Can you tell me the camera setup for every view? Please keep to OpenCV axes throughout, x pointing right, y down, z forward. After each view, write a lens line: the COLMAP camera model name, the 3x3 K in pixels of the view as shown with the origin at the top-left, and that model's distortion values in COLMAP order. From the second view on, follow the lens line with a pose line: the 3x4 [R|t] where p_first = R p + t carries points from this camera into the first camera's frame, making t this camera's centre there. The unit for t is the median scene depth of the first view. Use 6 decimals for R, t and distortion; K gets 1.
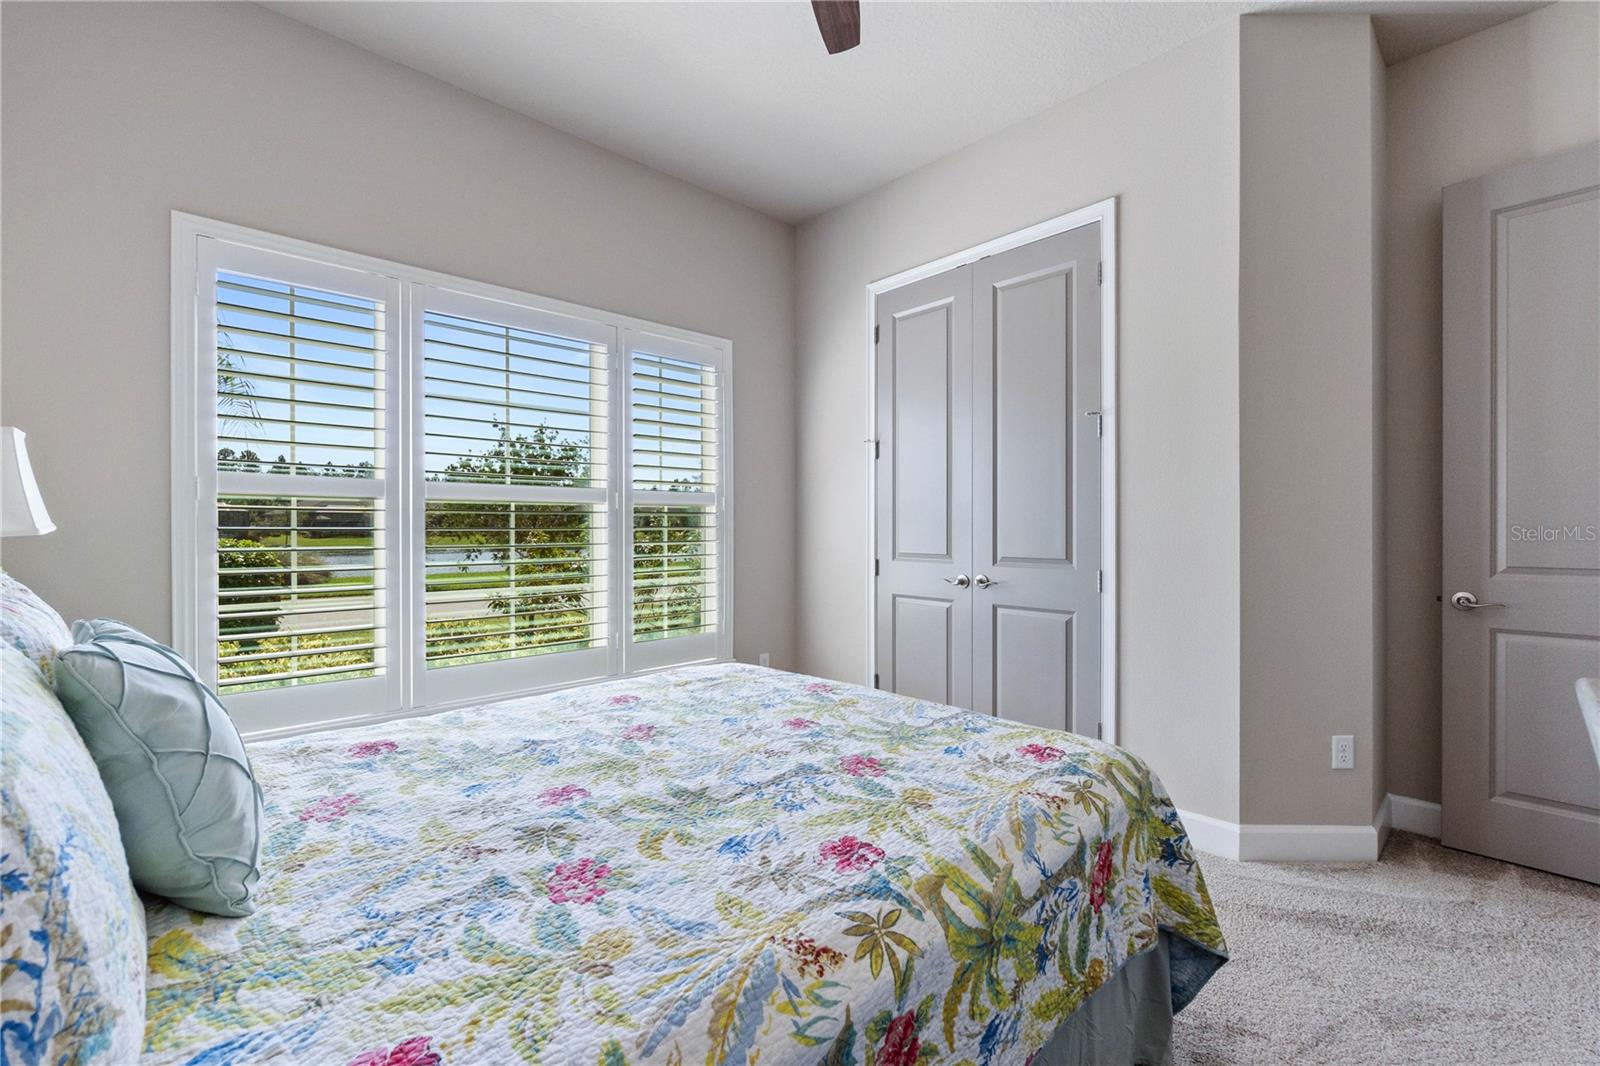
lens RADIAL K [[687.4, 0, 800.2], [0, 687.4, 520.0], [0, 0, 1]] dist [-0.003090, -0.000893]
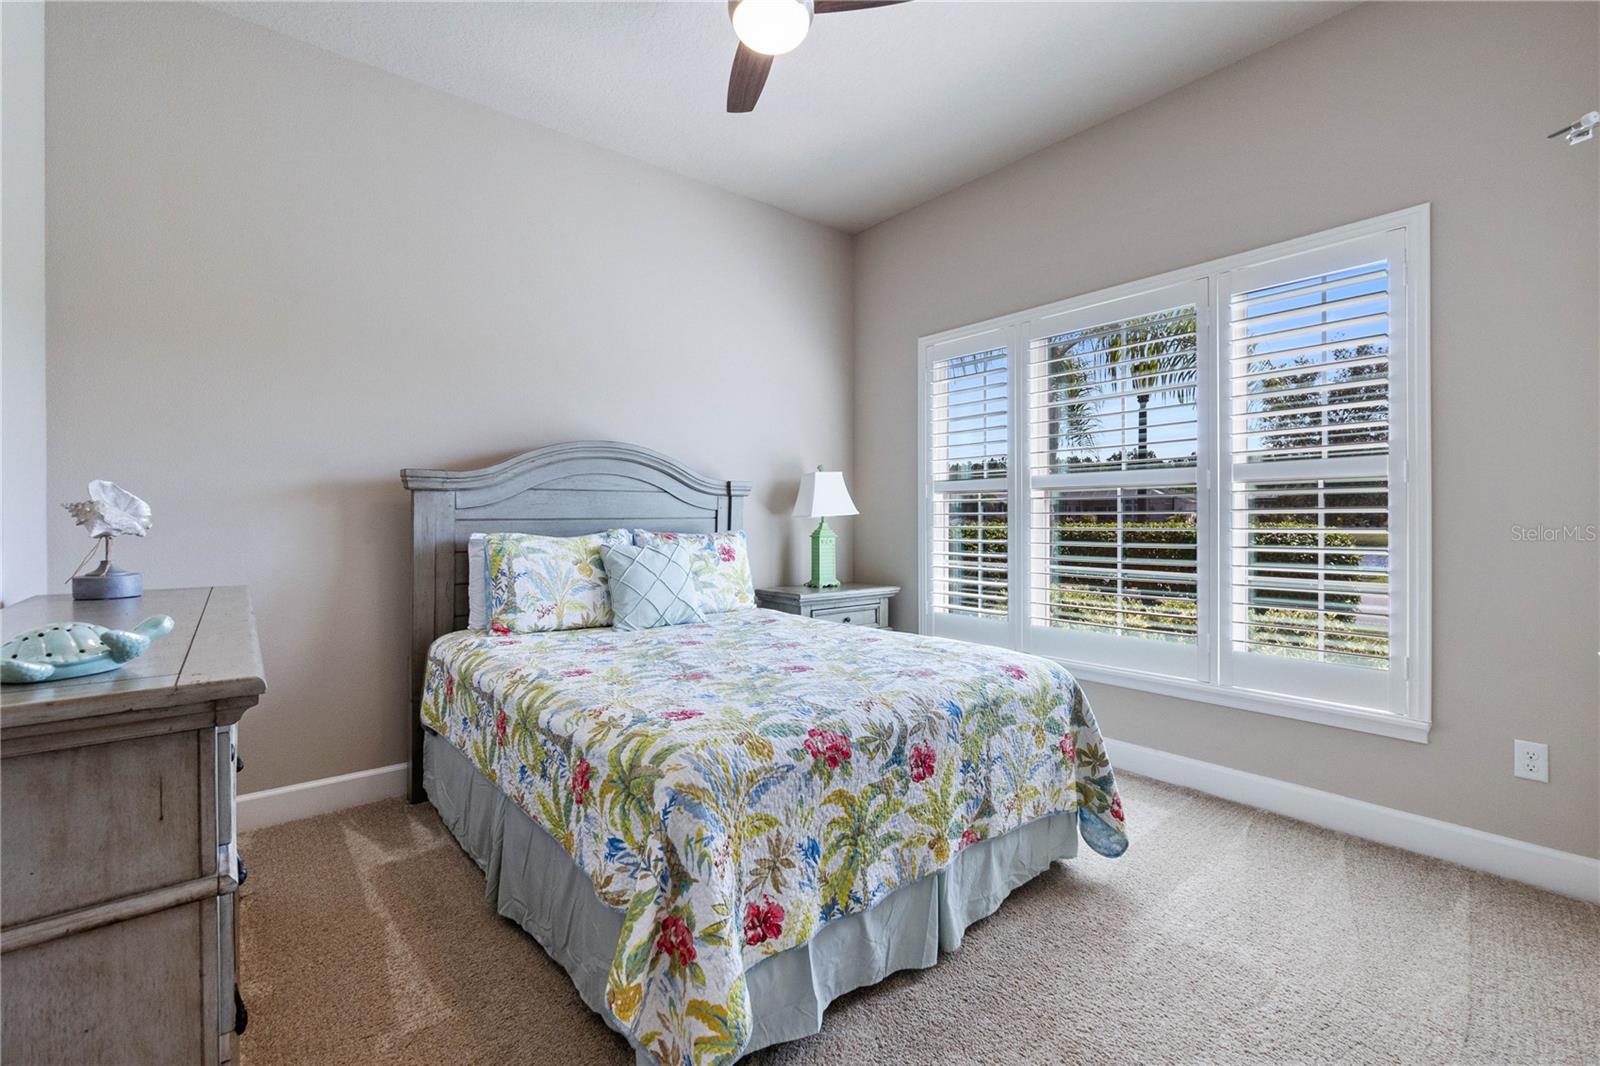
lens RADIAL K [[687.4, 0, 800.2], [0, 687.4, 520.0], [0, 0, 1]] dist [-0.003090, -0.000893]
pose [[-0.069539, 0.001458, -0.997578, 1.267387], [0.025338, 0.999679, -0.000305, 0.025629], [0.997257, -0.025298, -0.069554, 1.067316]]
